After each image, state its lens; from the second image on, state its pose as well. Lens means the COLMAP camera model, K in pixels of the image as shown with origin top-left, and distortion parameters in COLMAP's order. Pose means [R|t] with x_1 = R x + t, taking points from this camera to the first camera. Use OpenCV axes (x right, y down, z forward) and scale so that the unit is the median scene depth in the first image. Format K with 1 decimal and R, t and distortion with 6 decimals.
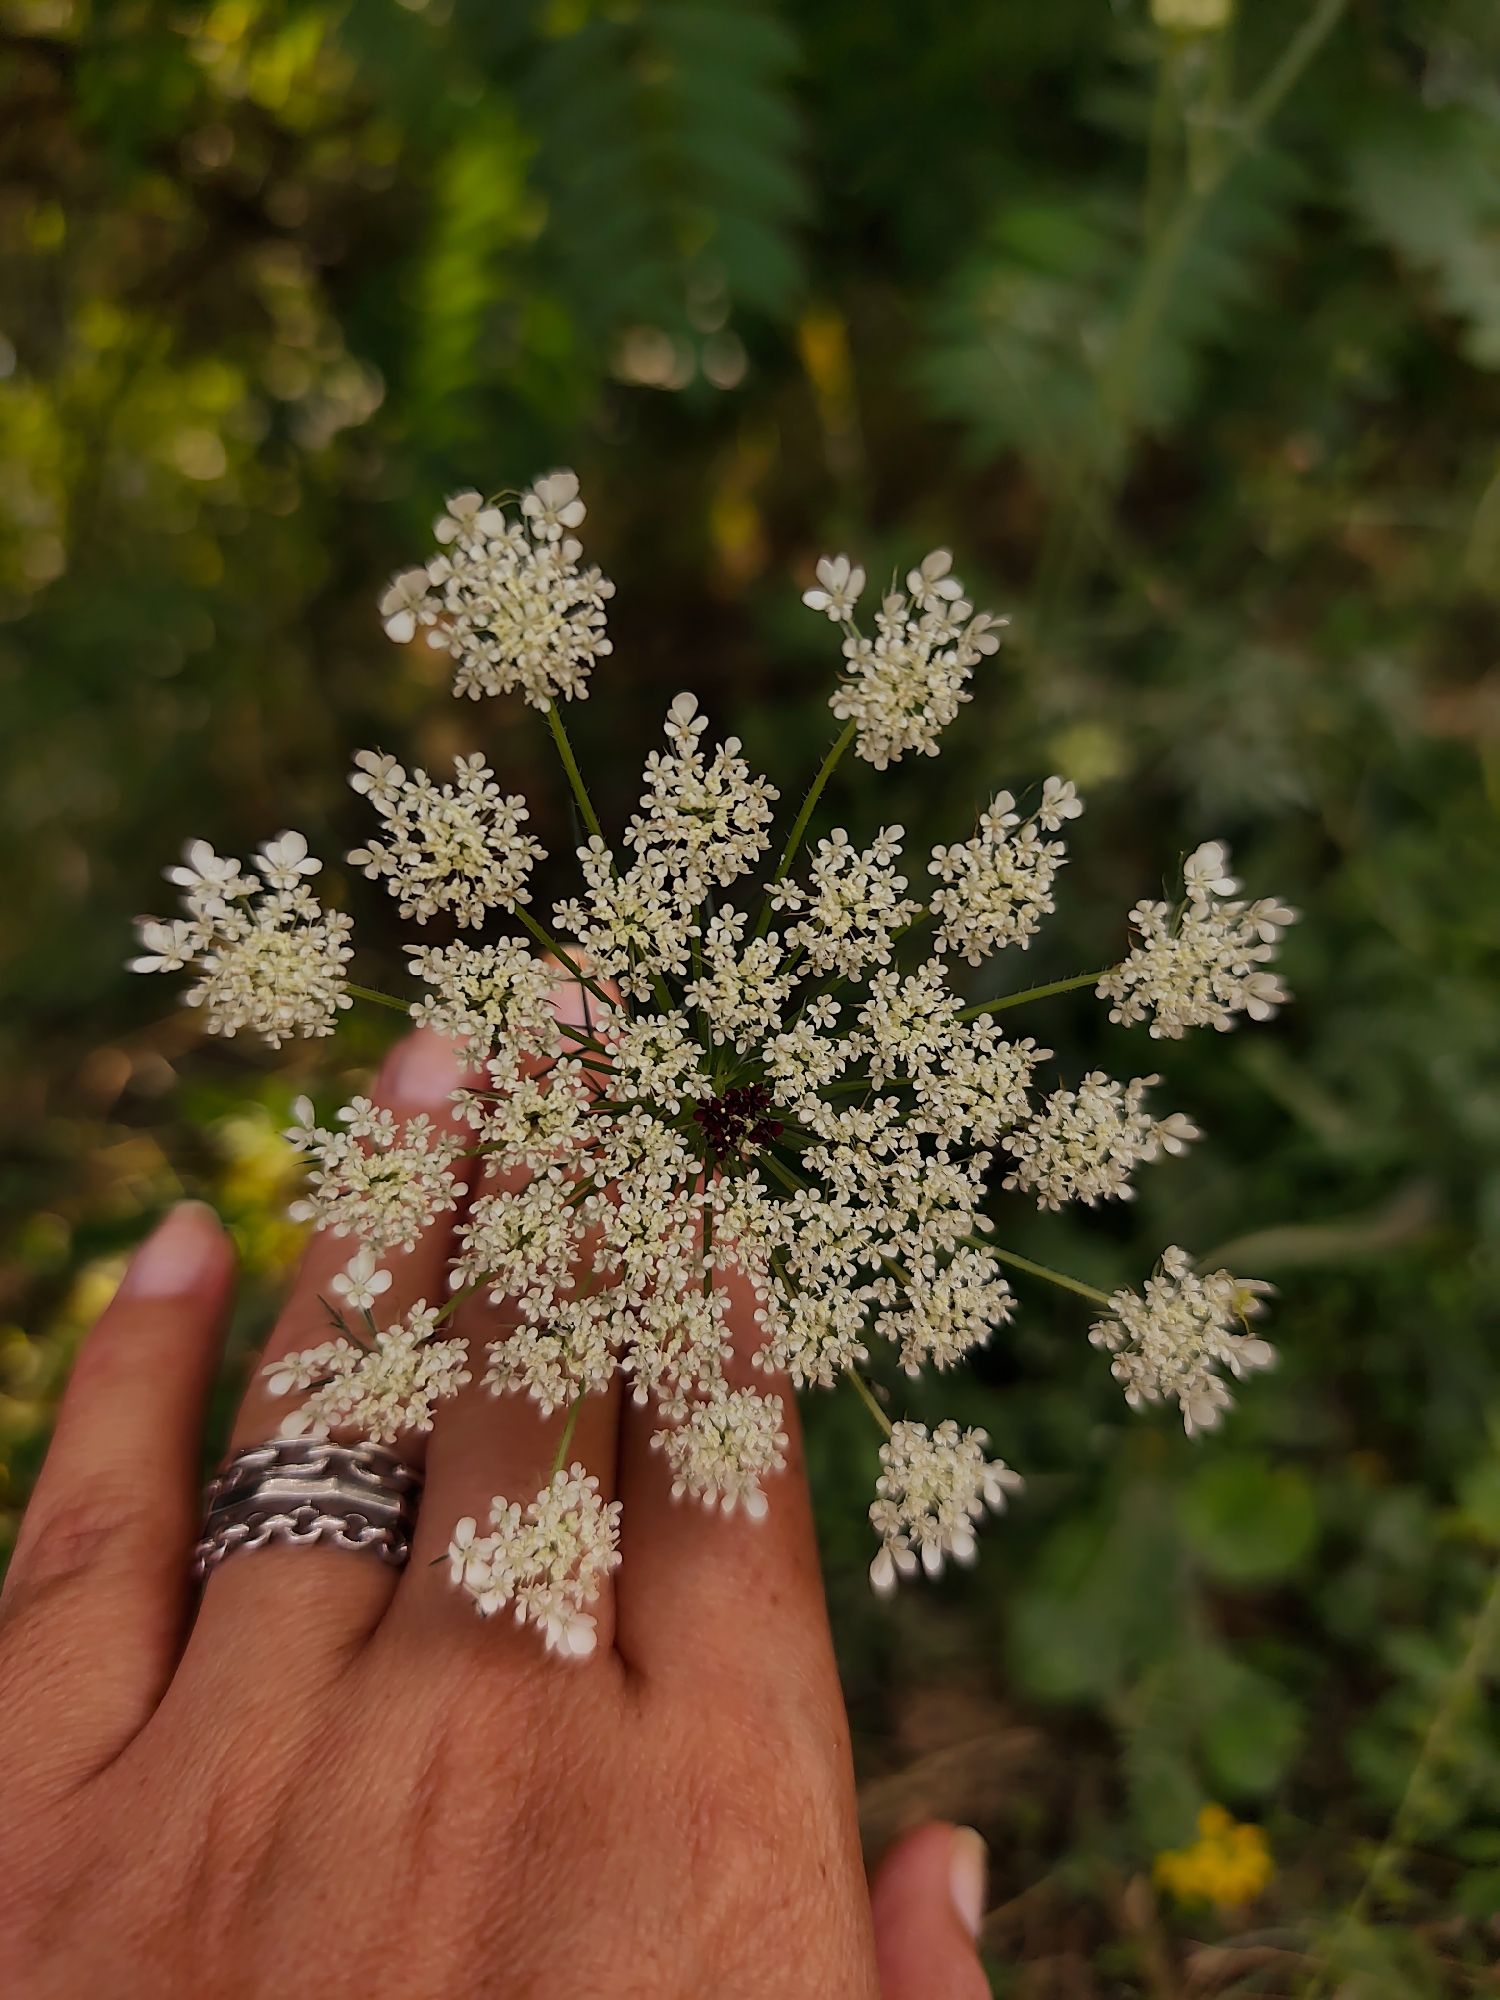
lens RADIAL K [[1333.3, 0, 750.0], [0, 1333.3, 1000.0], [0, 0, 1]] dist [-0.198502, -0.001065]
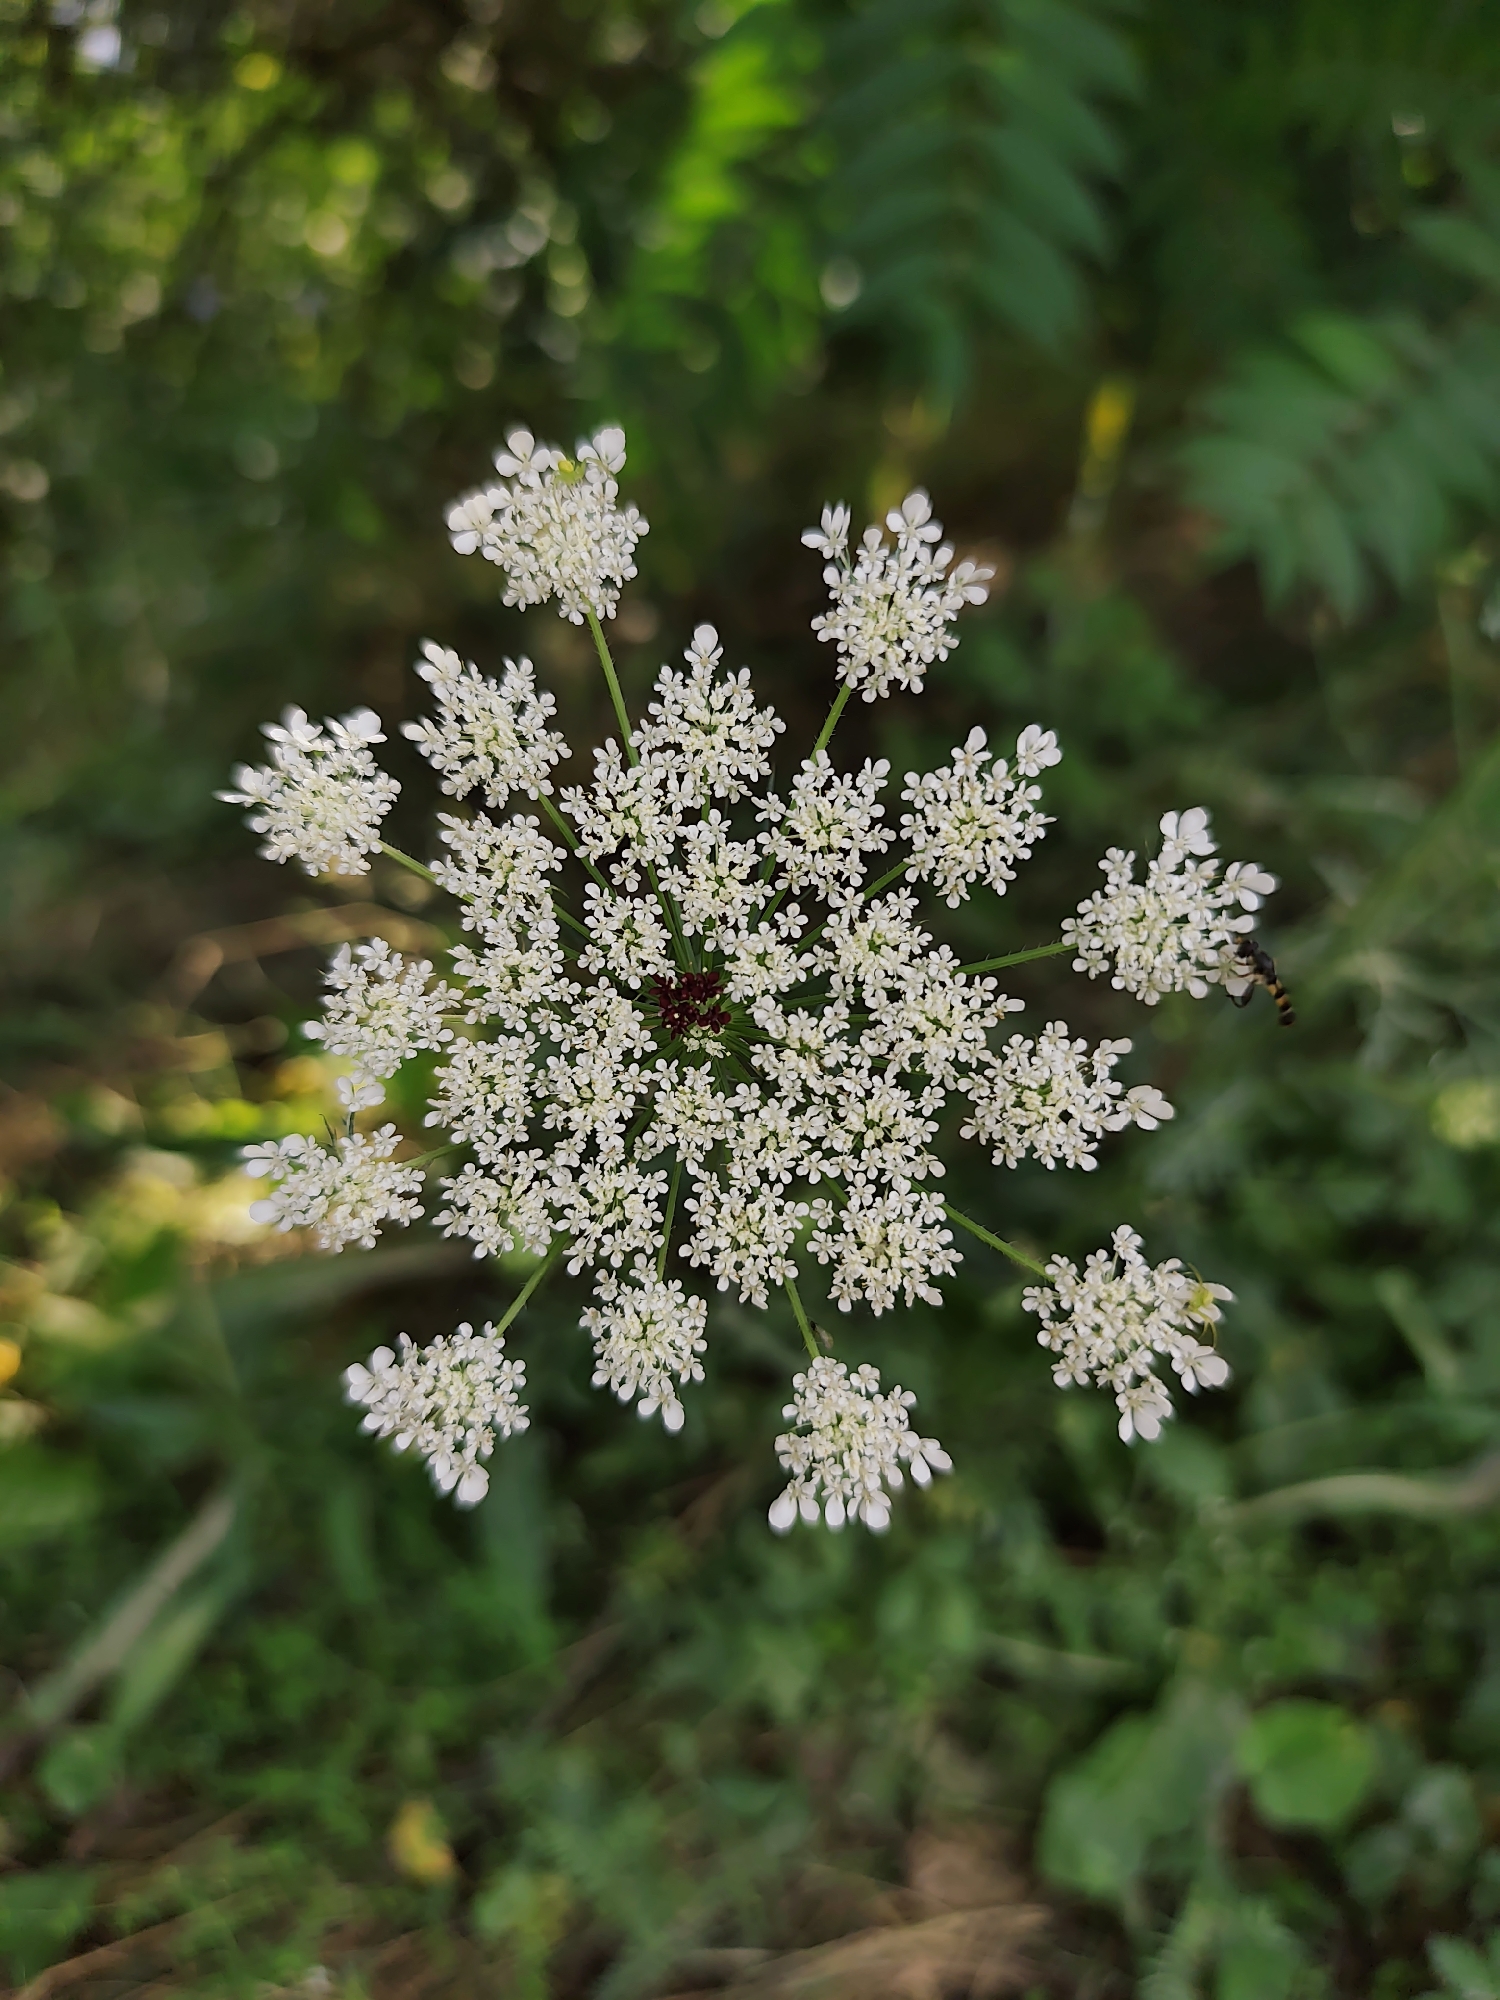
lens RADIAL K [[1333.3, 0, 750.0], [0, 1333.3, 1000.0], [0, 0, 1]] dist [-0.198502, -0.001065]
pose [[0.954674, 0.125774, -0.269773, 0.322001], [-0.167887, 0.975941, -0.139114, 0.226238], [0.245786, 0.178100, 0.952822, -0.010692]]
